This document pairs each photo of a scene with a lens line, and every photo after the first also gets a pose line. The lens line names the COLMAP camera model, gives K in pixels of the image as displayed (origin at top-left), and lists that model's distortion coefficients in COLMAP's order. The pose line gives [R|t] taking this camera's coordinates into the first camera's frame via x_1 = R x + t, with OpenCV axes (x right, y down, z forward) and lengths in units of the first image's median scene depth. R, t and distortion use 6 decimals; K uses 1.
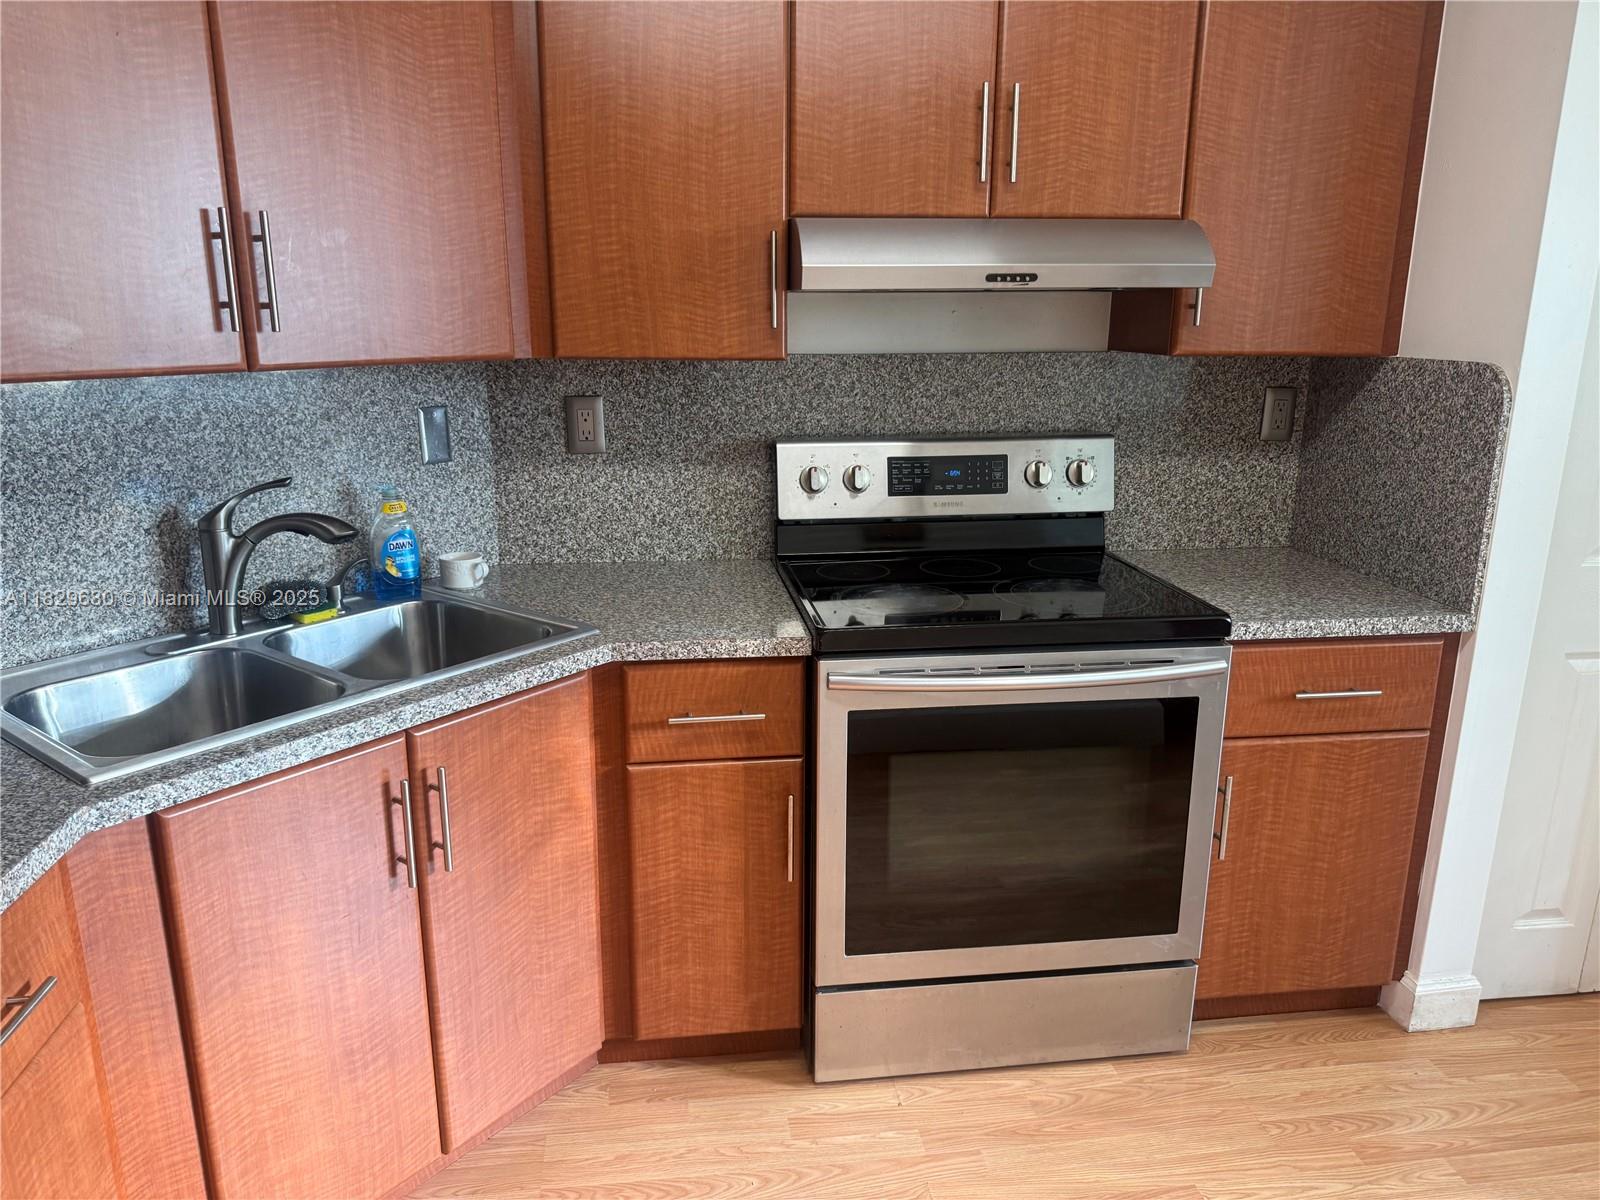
lens RADIAL K [[1128.3, 0, 804.8], [0, 1128.3, 609.5], [0, 0, 1]] dist [0.066166, -0.109488]
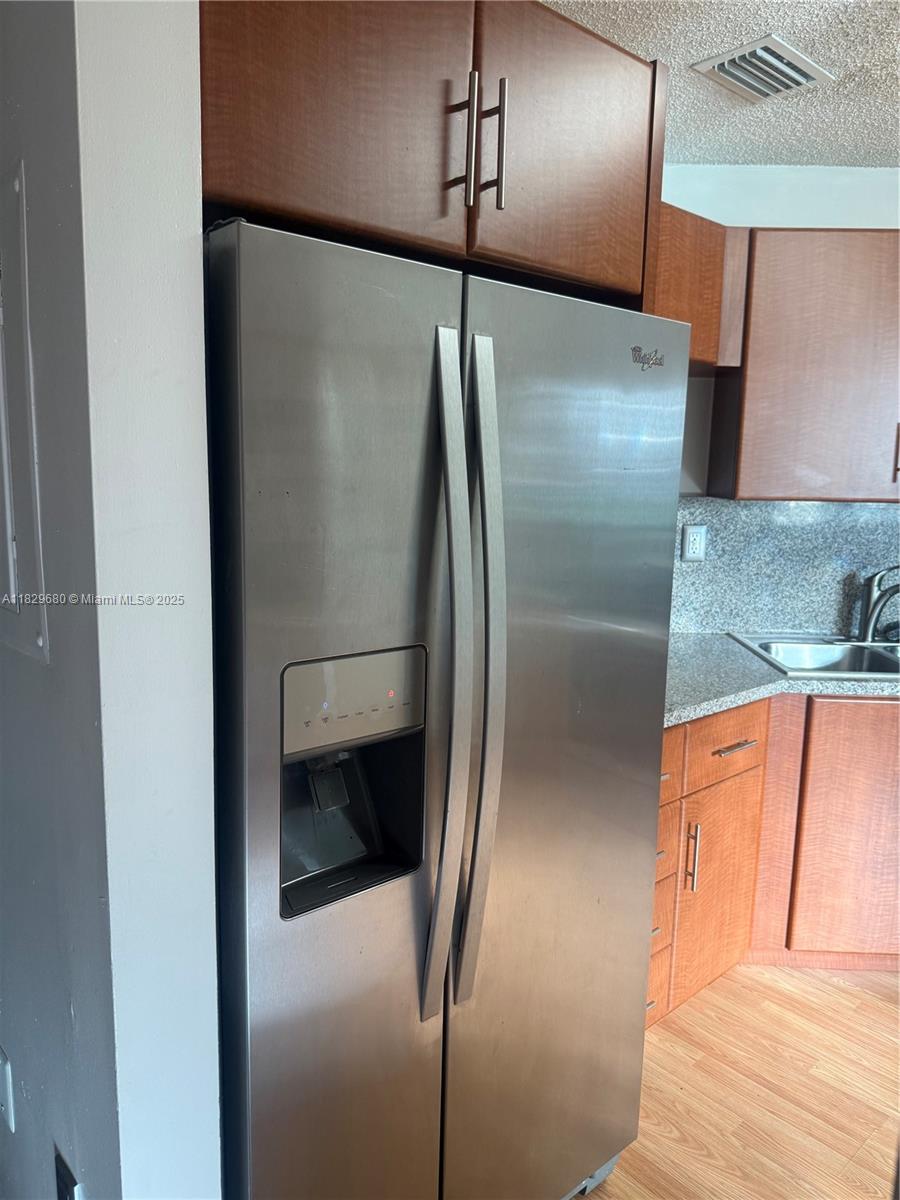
lens RADIAL K [[846.2, 0, 449.2], [0, 846.2, 586.2], [0, 0, 1]] dist [0.066166, -0.109488]
pose [[0.564456, 0.122068, -0.816387, 0.238051], [-0.234932, 0.971861, -0.017119, 0.115272], [0.791325, 0.201459, 0.577251, -0.366058]]
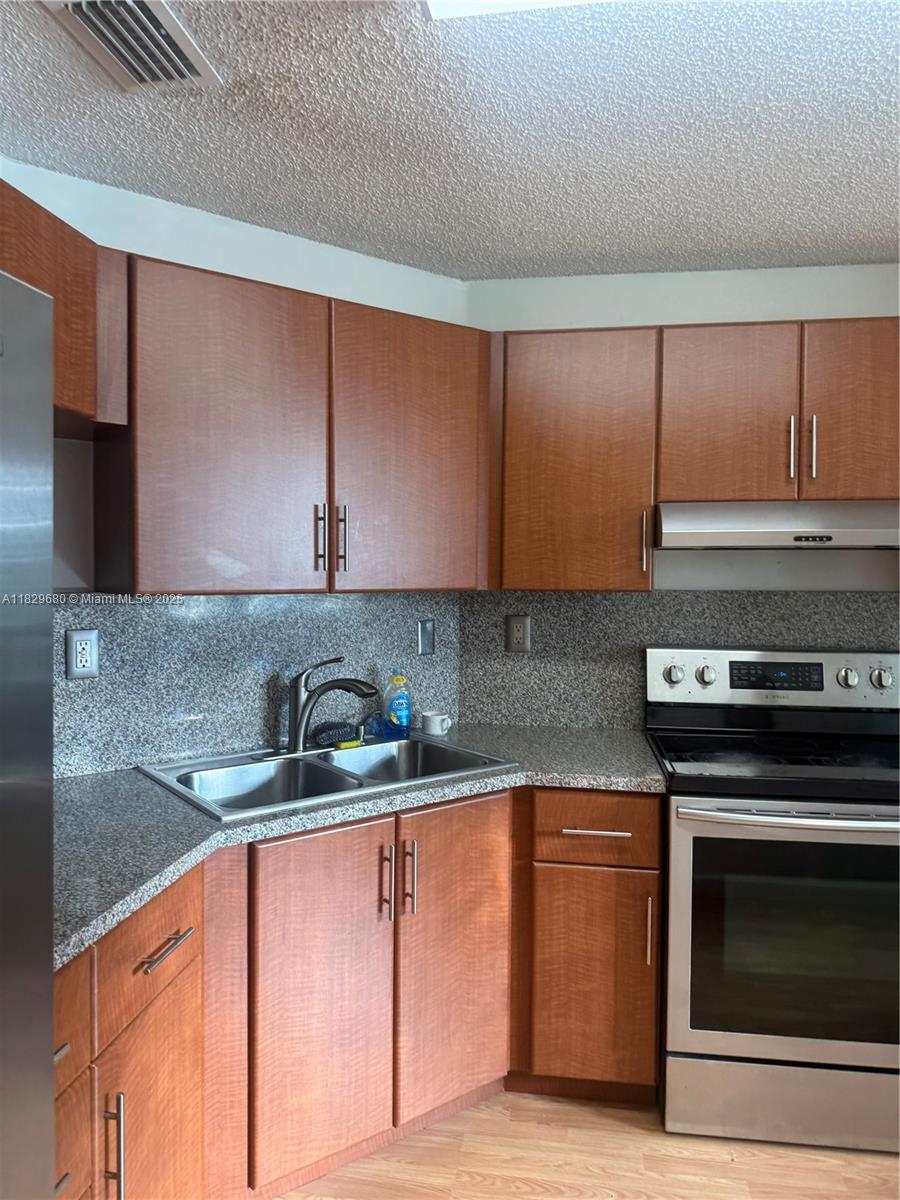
lens RADIAL K [[846.2, 0, 449.2], [0, 846.2, 586.2], [0, 0, 1]] dist [0.066166, -0.109488]
pose [[0.961165, 0.005702, -0.275915, 0.038906], [-0.072000, 0.970343, -0.230761, 0.055646], [0.266416, 0.241665, 0.933070, -0.136417]]
